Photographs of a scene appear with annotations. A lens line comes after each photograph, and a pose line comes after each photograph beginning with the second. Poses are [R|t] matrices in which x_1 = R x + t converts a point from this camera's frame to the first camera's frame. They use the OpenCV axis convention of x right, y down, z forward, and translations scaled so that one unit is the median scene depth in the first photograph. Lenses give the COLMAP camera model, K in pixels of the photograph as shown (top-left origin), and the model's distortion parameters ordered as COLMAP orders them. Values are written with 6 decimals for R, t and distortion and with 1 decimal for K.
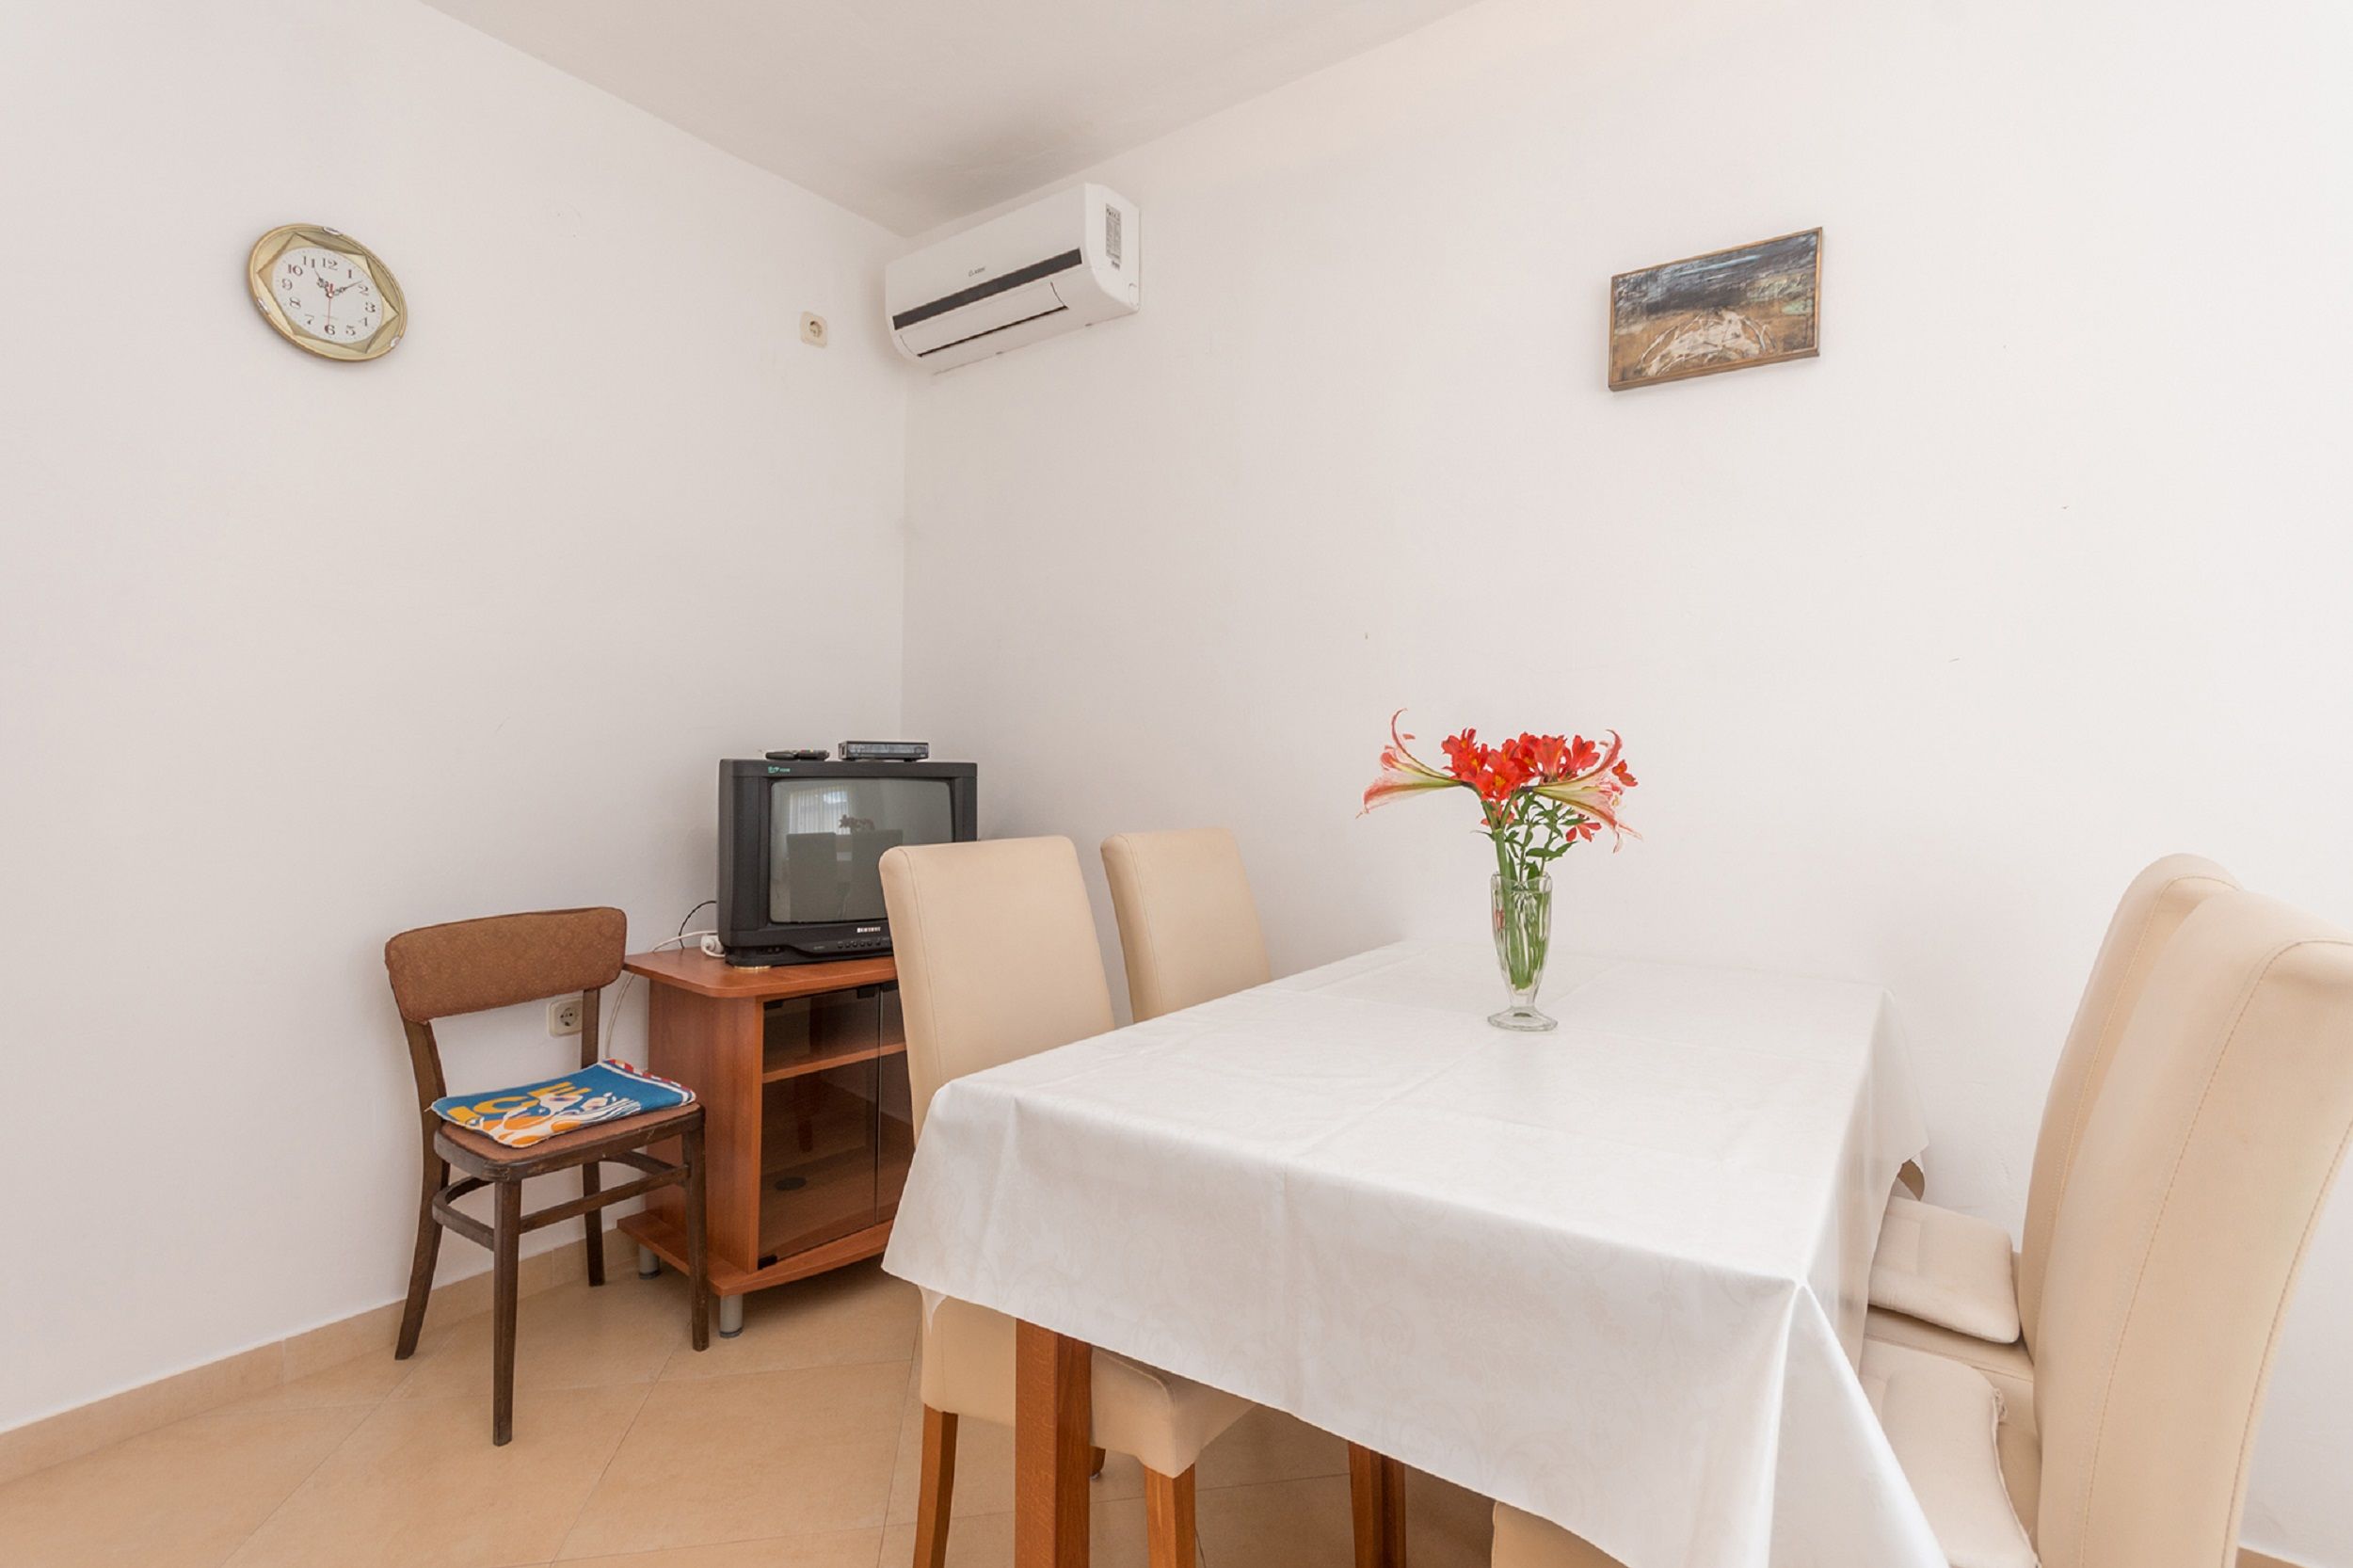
lens RADIAL K [[1062.6, 0, 1210.3], [0, 1062.6, 790.2], [0, 0, 1]] dist [0.000943, 0.000236]
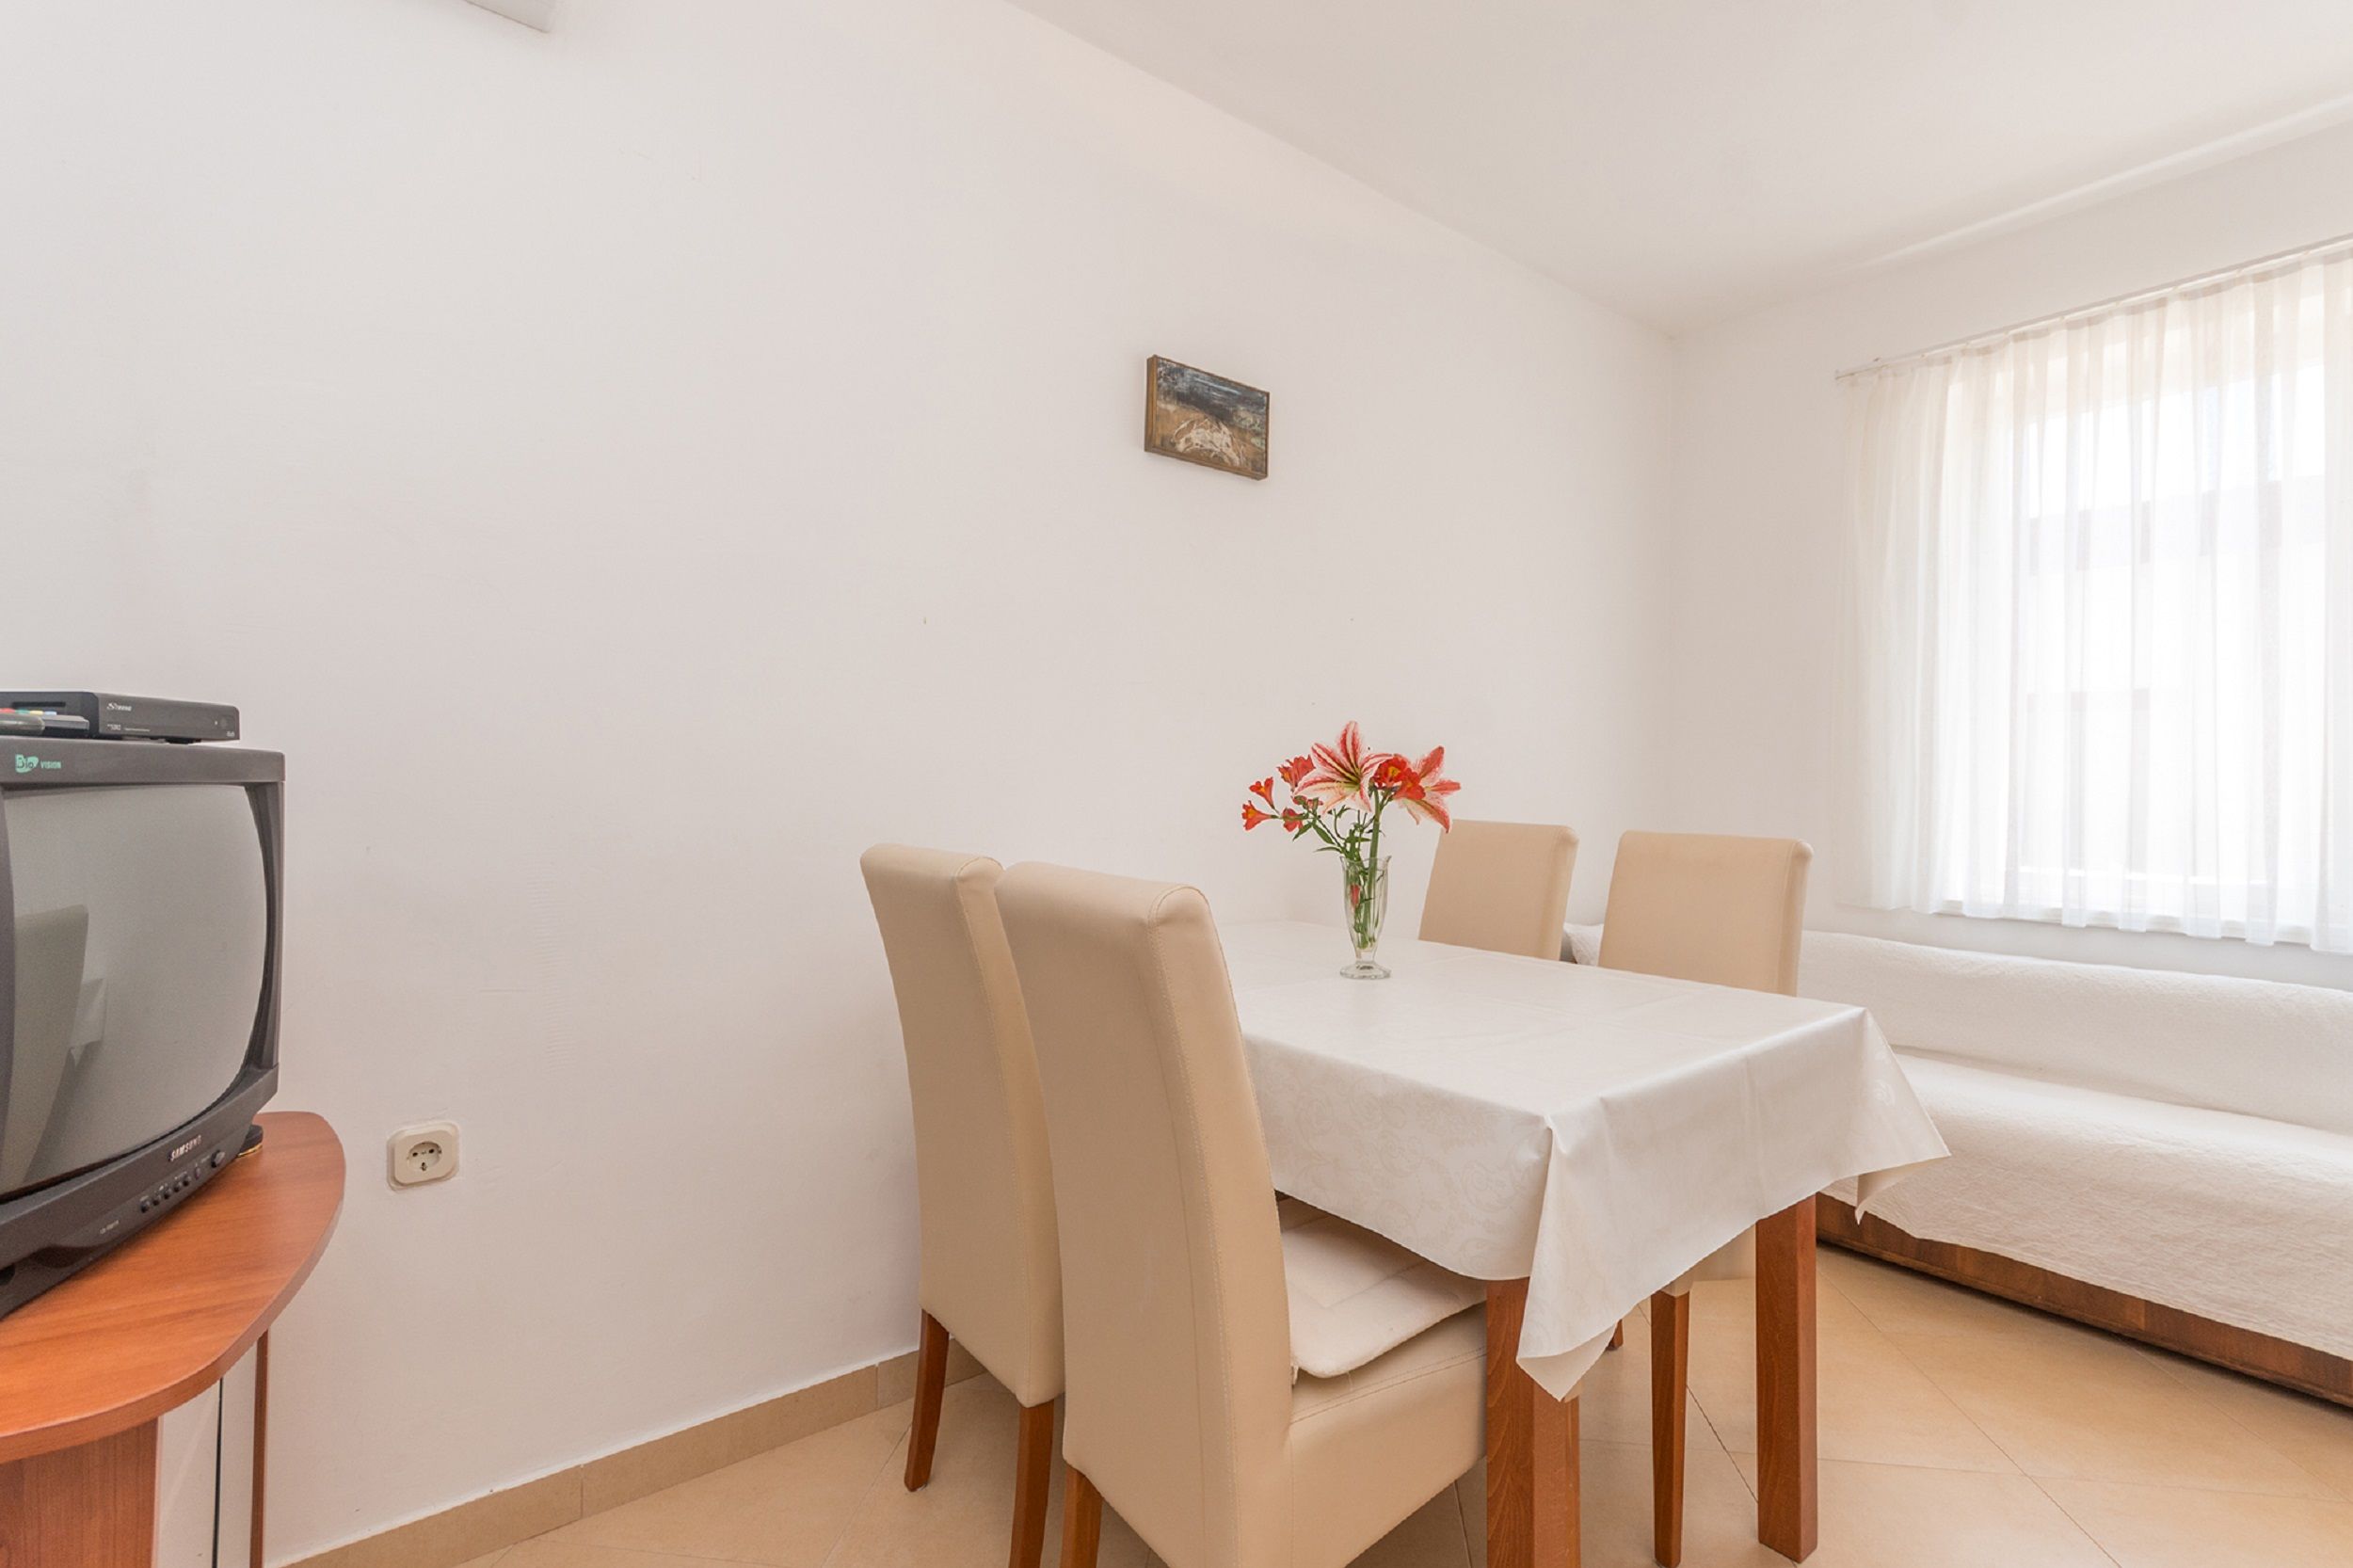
lens RADIAL K [[1072.3, 0, 1185.6], [0, 1072.3, 762.4], [0, 0, 1]] dist [0.011999, 0.000244]
pose [[0.307599, 0.010923, 0.951453, -0.921241], [0.011502, 0.999818, -0.015197, -0.015104], [-0.951447, 0.015618, 0.307418, 0.753289]]
